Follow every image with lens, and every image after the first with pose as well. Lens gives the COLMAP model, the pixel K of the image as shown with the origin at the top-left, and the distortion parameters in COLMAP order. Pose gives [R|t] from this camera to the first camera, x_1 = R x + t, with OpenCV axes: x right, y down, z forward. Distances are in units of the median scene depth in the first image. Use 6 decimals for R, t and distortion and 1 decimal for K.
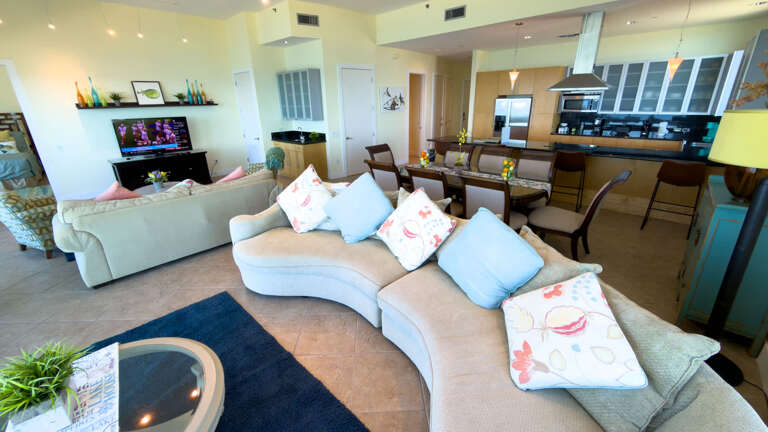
lens RADIAL K [[306.3, 0, 384.2], [0, 306.3, 203.8], [0, 0, 1]] dist [0.001164, -0.000087]
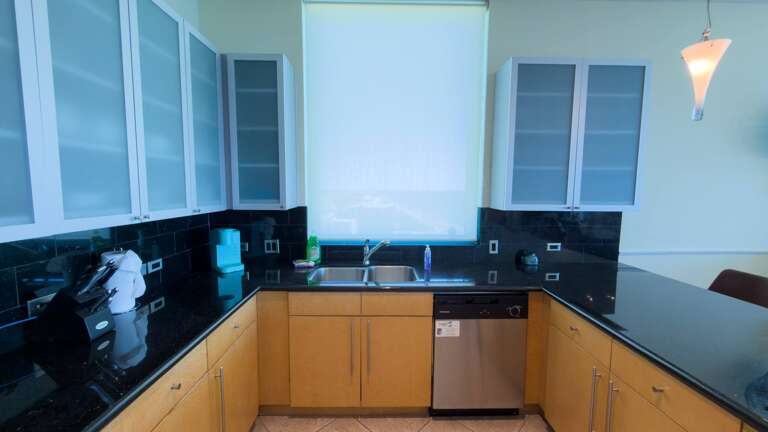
lens RADIAL K [[306.3, 0, 383.6], [0, 306.3, 218.0], [0, 0, 1]] dist [0.001164, -0.000087]
pose [[-0.694900, -0.047752, 0.717519, 0.602559], [0.240738, 0.924771, 0.294694, -0.308613], [-0.677613, 0.377517, -0.631127, 0.992026]]
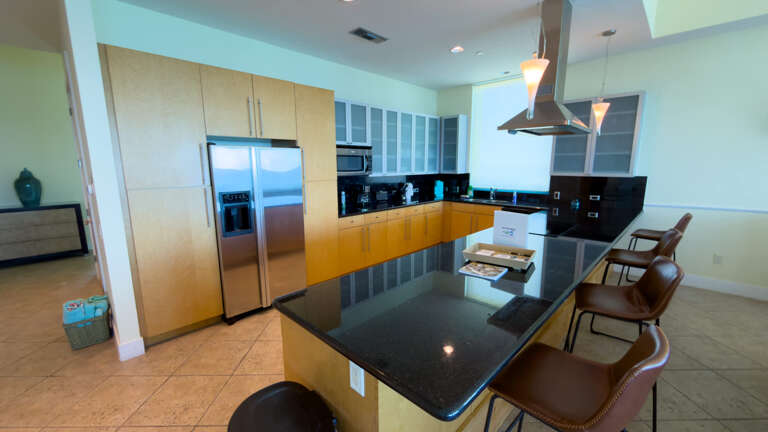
lens RADIAL K [[306.3, 0, 384.0], [0, 306.3, 216.6], [0, 0, 1]] dist [0.001164, -0.000087]
pose [[0.023448, -0.146672, 0.988907, 0.033658], [0.327278, 0.935799, 0.131035, -0.312709], [-0.944637, 0.320575, 0.069945, 1.025593]]
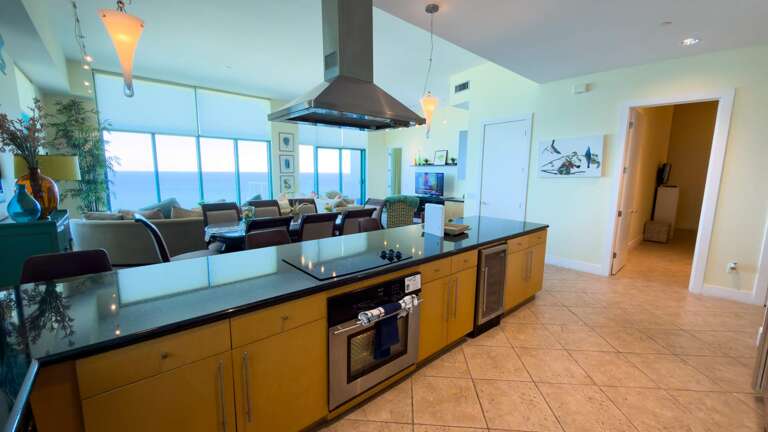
lens RADIAL K [[306.3, 0, 387.3], [0, 306.3, 215.1], [0, 0, 1]] dist [0.001164, -0.000087]
pose [[-0.092895, 0.158985, -0.982901, 0.822268], [-0.329310, 0.926708, 0.181019, -0.274979], [0.939641, 0.340495, -0.033731, 0.872762]]
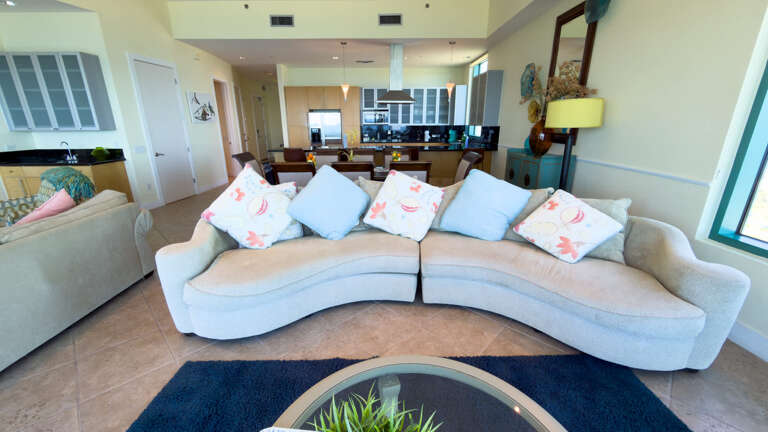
lens RADIAL K [[306.3, 0, 383.0], [0, 306.3, 215.5], [0, 0, 1]] dist [0.001164, -0.000087]
pose [[0.721682, -0.184837, 0.667091, -0.275771], [0.213586, 0.976129, 0.039401, 0.022944], [-0.658450, 0.114046, 0.743933, 0.102189]]
